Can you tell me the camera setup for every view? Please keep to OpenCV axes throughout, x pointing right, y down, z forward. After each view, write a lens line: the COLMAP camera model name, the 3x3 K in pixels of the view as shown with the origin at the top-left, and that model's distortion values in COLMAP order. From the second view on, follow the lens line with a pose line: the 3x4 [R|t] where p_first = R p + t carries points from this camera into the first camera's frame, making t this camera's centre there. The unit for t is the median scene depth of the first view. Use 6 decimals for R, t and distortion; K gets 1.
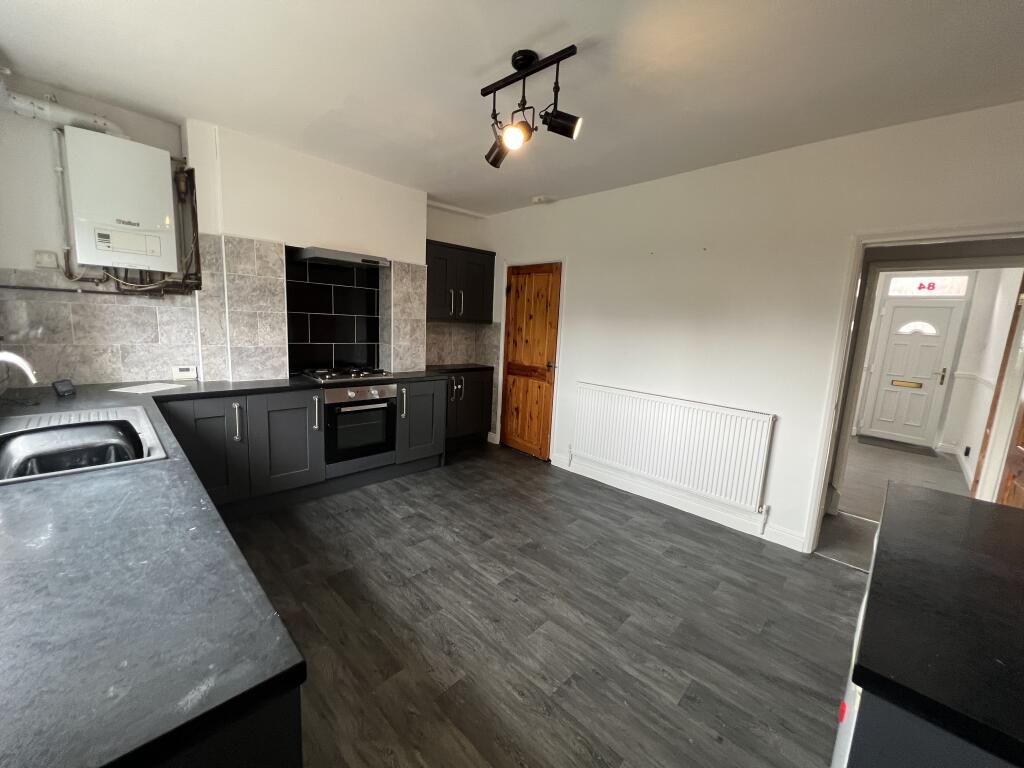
lens RADIAL K [[410.2, 0, 511.4], [0, 410.2, 382.0], [0, 0, 1]] dist [-0.001690, 0.000239]
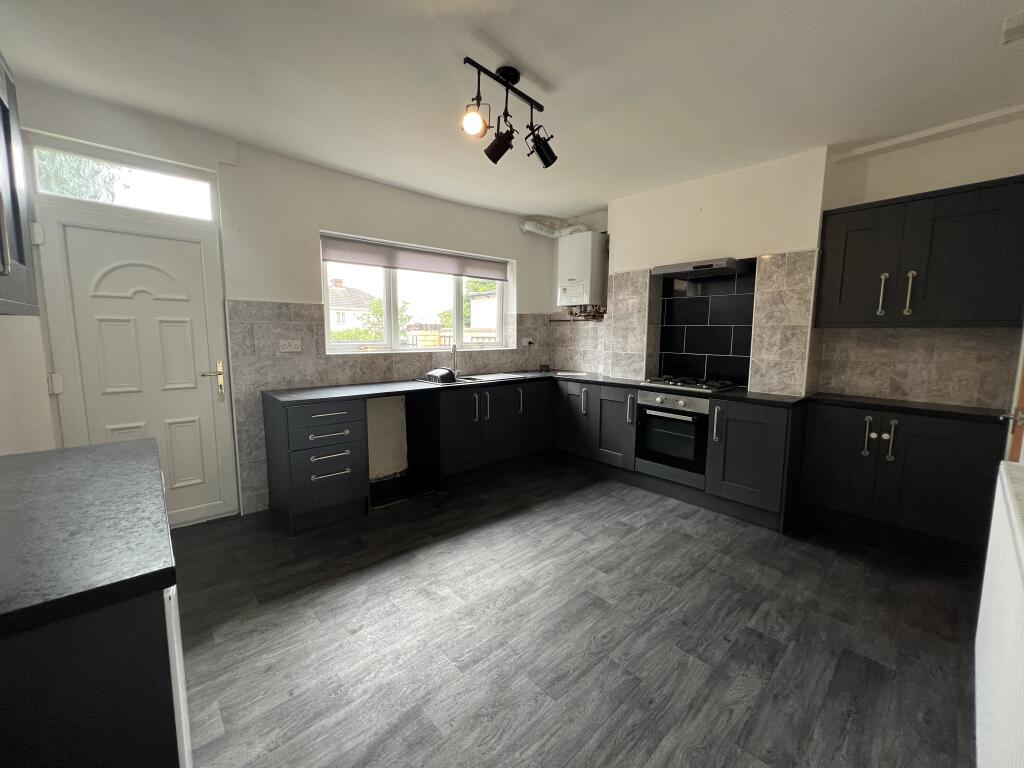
lens RADIAL K [[410.2, 0, 511.4], [0, 410.2, 382.0], [0, 0, 1]] dist [-0.001690, 0.000239]
pose [[-0.060792, 0.068525, -0.995795, 0.683152], [-0.157975, 0.984406, 0.077385, -0.036509], [0.985570, 0.162015, -0.049019, 0.691485]]
